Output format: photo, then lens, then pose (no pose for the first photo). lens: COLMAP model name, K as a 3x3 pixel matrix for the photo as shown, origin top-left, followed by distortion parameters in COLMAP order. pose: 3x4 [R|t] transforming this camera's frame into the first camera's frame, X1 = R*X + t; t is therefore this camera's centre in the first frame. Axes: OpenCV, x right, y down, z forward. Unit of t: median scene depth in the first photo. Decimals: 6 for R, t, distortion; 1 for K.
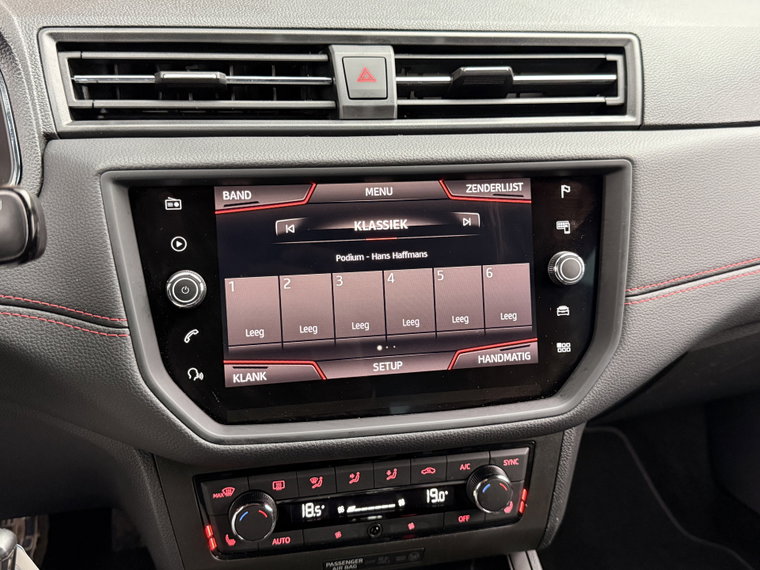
lens RADIAL K [[766.0, 0, 380.0], [0, 766.0, 285.0], [0, 0, 1]] dist [0.217118, -0.594498]
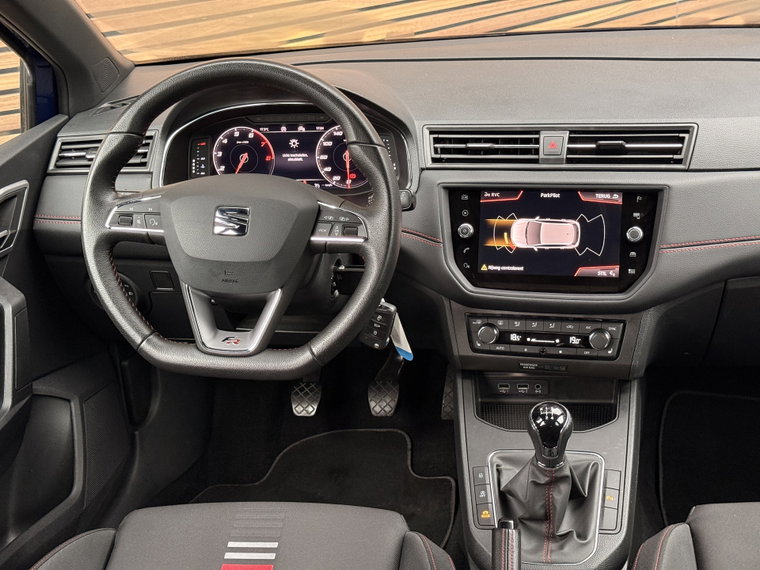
lens RADIAL K [[1076.1, 0, 380.0], [0, 1076.1, 285.0], [0, 0, 1]] dist [0.150484, -0.064946]
pose [[0.895573, 0.081016, -0.437476, 0.926136], [-0.097545, 0.995112, -0.015402, 0.231292], [0.434090, 0.056467, 0.899098, -1.999582]]
